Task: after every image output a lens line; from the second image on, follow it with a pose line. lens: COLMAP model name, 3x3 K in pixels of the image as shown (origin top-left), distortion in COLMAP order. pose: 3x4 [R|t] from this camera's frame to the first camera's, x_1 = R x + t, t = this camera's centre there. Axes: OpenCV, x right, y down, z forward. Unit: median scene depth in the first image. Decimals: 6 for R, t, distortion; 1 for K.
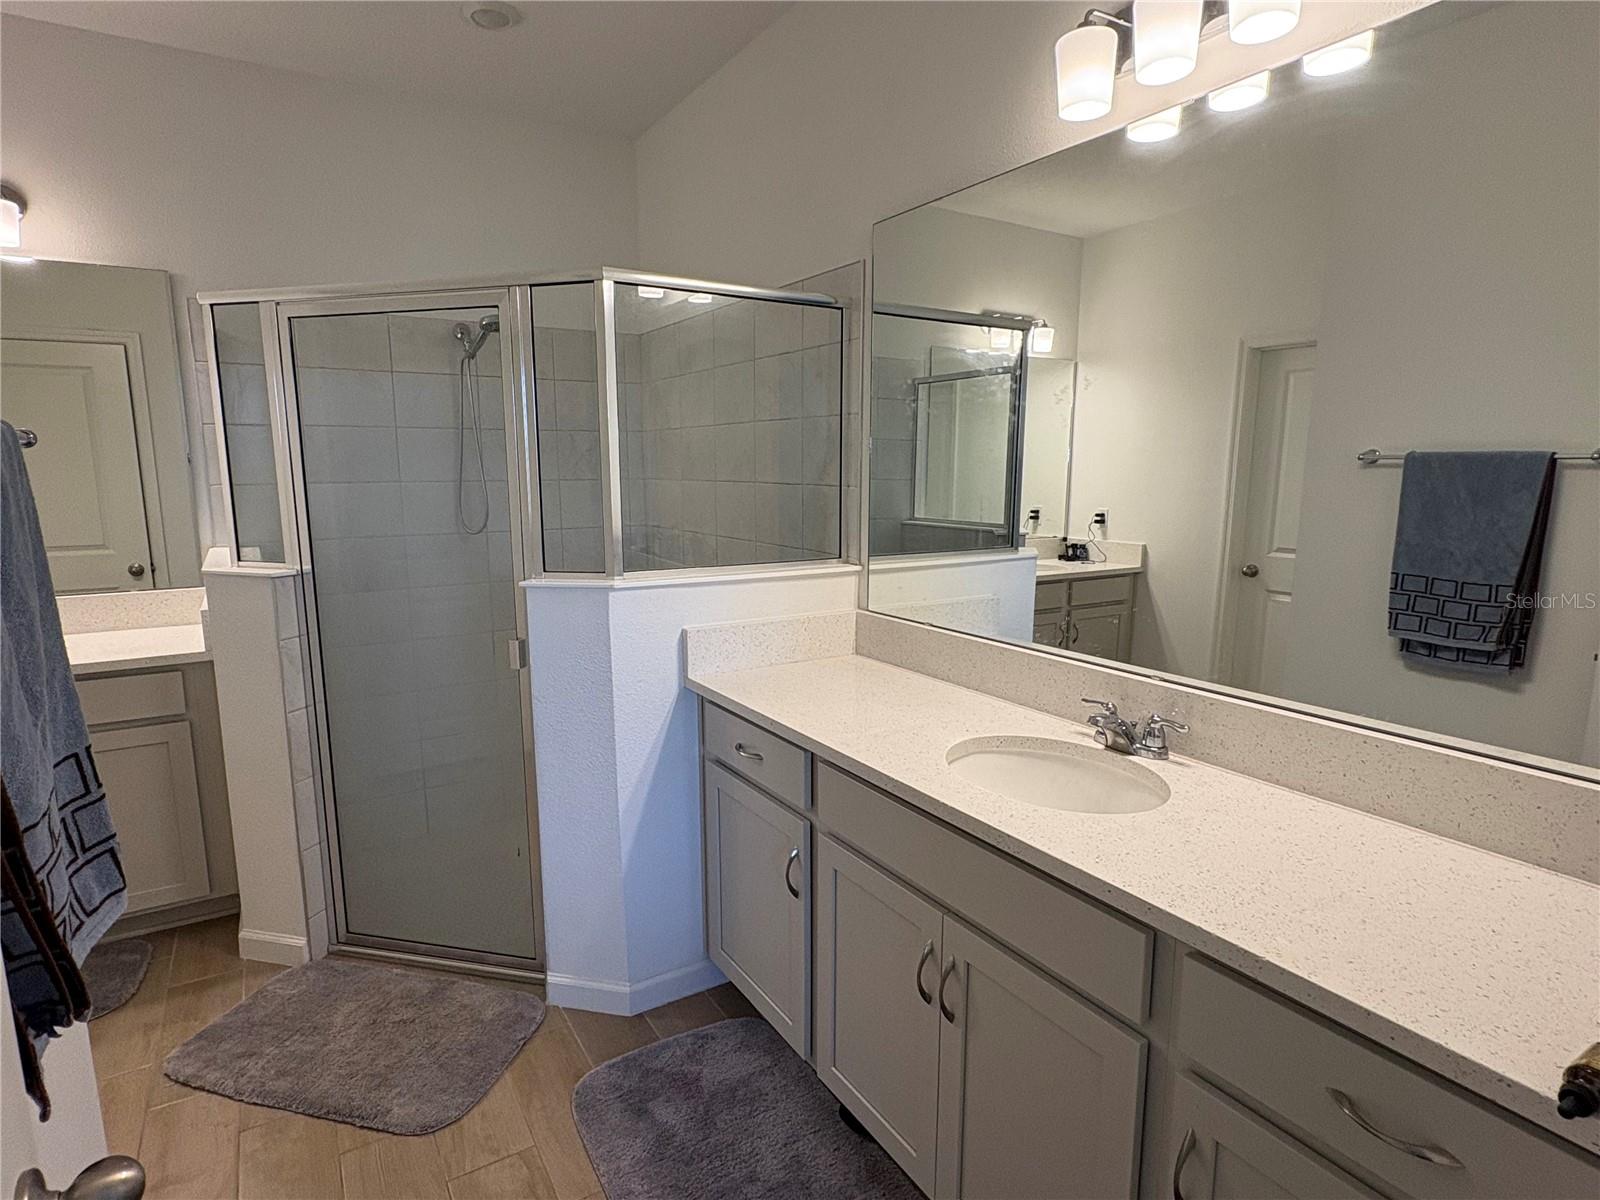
lens RADIAL K [[854.5, 0, 794.1], [0, 854.5, 601.6], [0, 0, 1]] dist [0.000372, -0.000381]
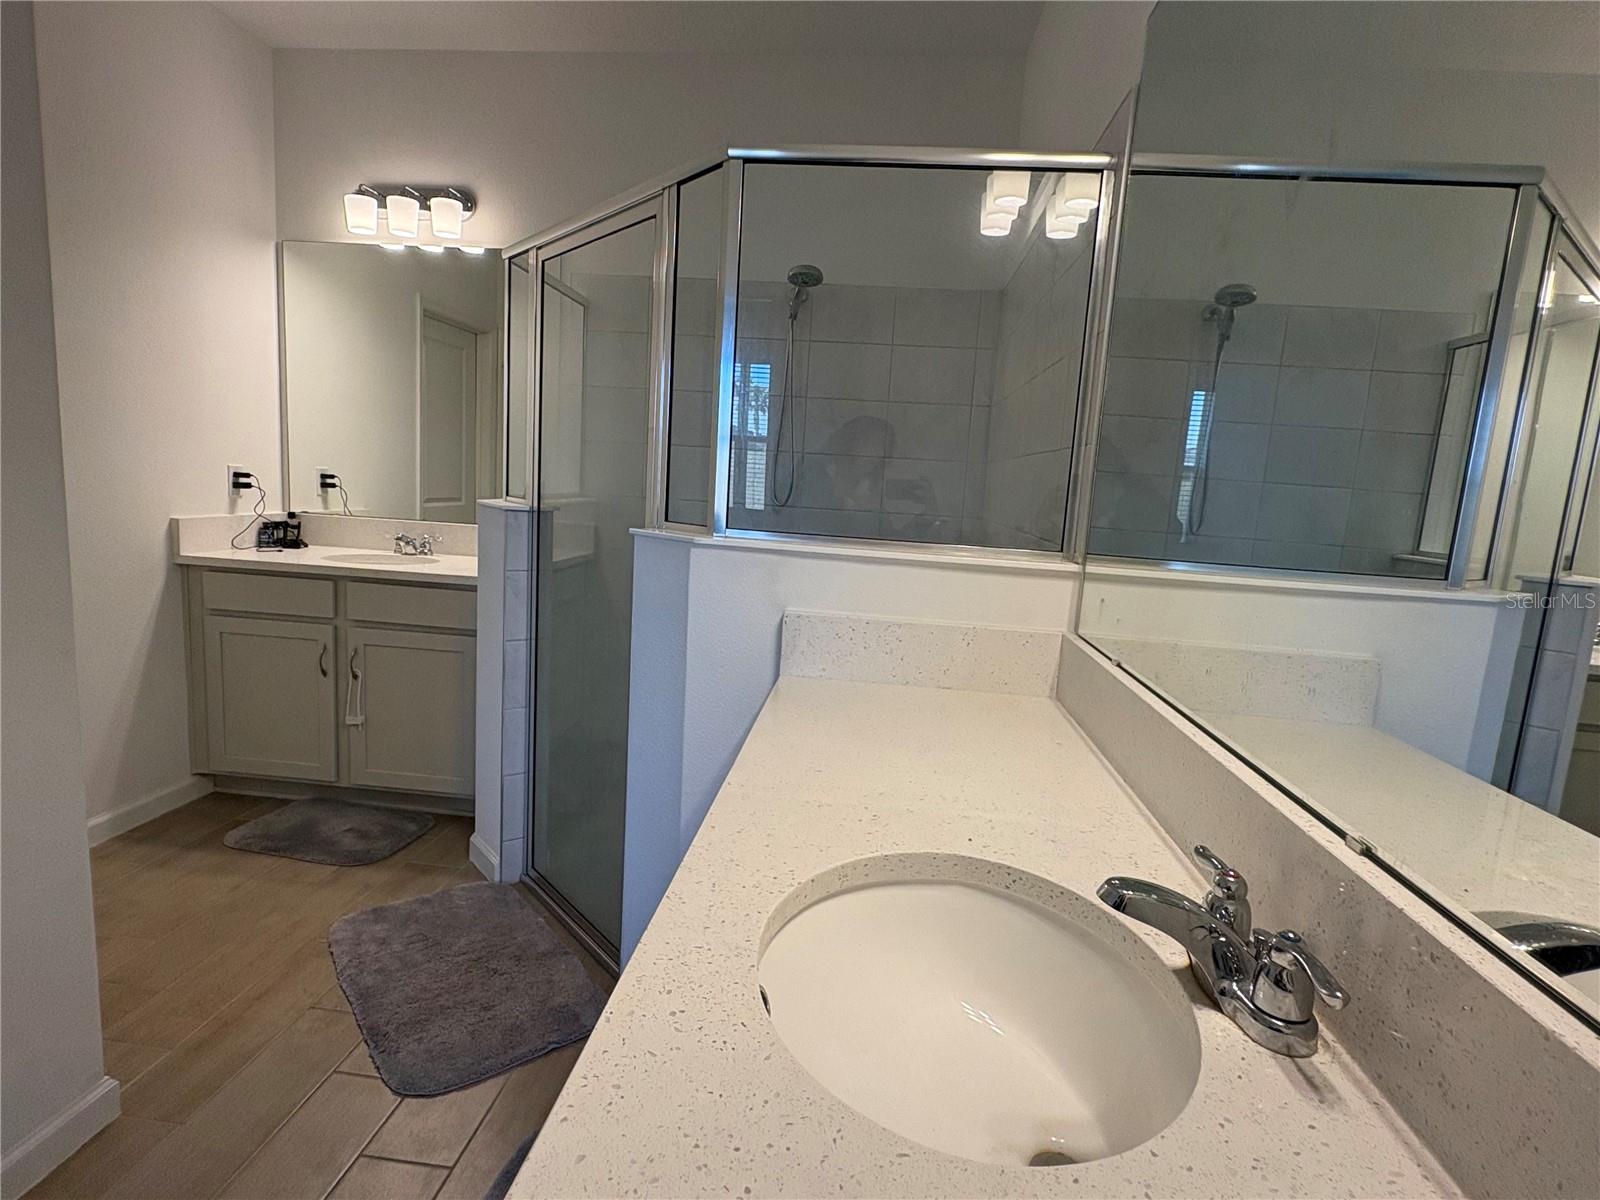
lens RADIAL K [[854.5, 0, 794.1], [0, 854.5, 601.6], [0, 0, 1]] dist [0.000372, -0.000381]
pose [[0.786078, 0.135378, -0.603121, 0.316475], [-0.157932, 0.987324, 0.015777, 0.010108], [0.597612, 0.082850, 0.797494, 0.376315]]
